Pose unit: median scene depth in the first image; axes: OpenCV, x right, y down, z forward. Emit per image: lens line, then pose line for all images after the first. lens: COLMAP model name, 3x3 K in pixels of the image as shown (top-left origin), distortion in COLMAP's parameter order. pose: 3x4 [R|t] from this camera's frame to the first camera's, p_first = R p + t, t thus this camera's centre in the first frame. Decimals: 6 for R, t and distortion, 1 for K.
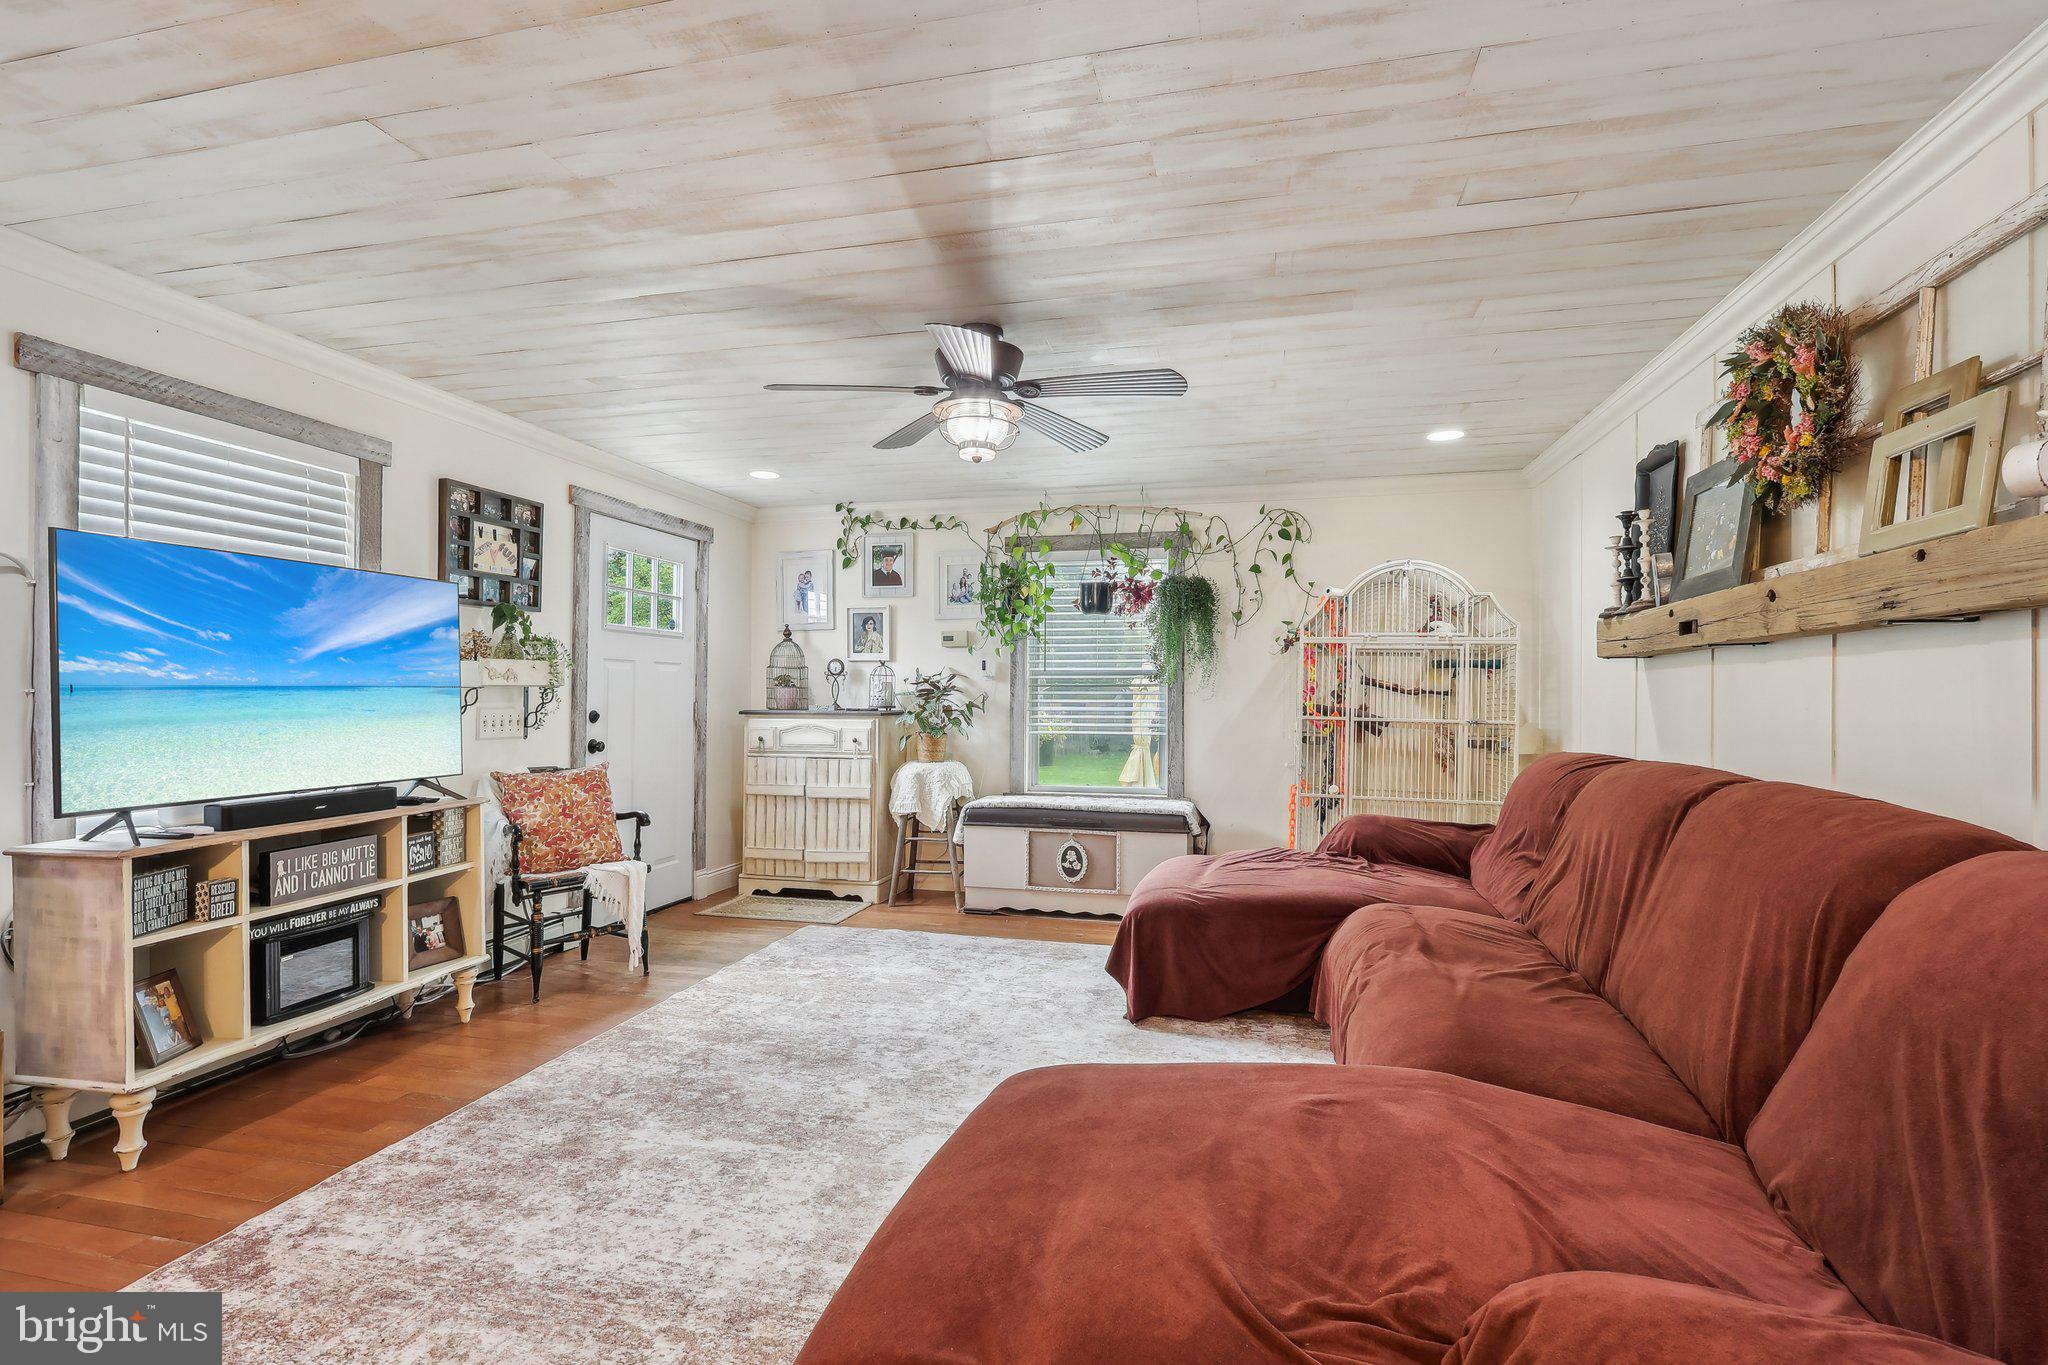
lens RADIAL K [[964.1, 0, 1027.4], [0, 964.1, 700.5], [0, 0, 1]] dist [0.000495, 0.001032]
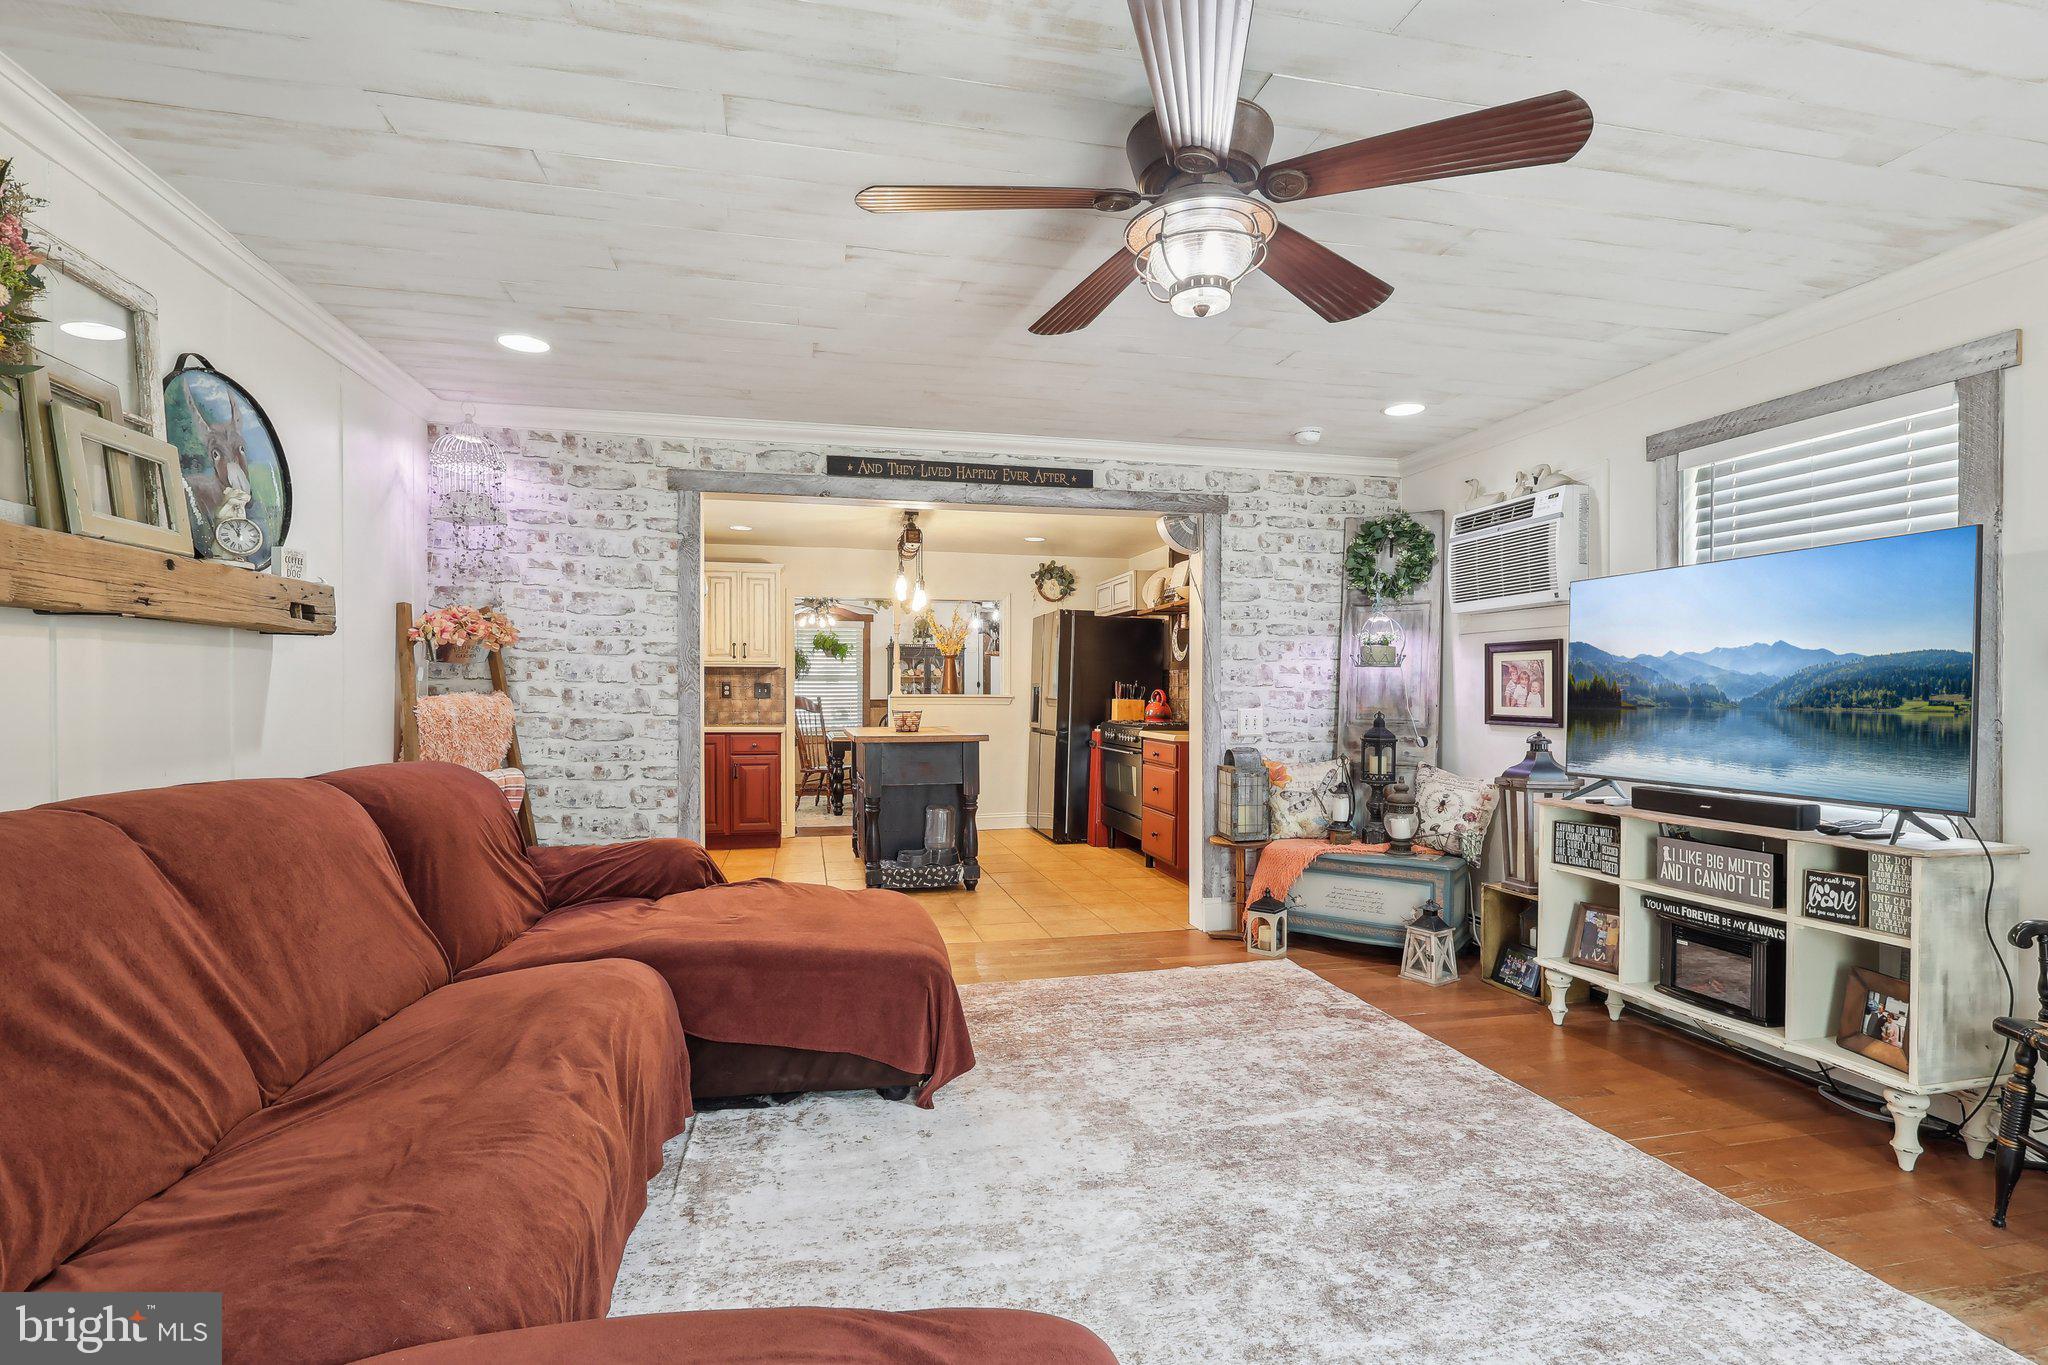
lens RADIAL K [[964.1, 0, 1057.6], [0, 964.1, 693.8], [0, 0, 1]] dist [0.000495, 0.001032]
pose [[-0.882880, -0.004159, -0.469581, 0.353089], [-0.007758, 0.999953, 0.005729, -0.007739], [0.469535, 0.008701, -0.882871, 1.668511]]
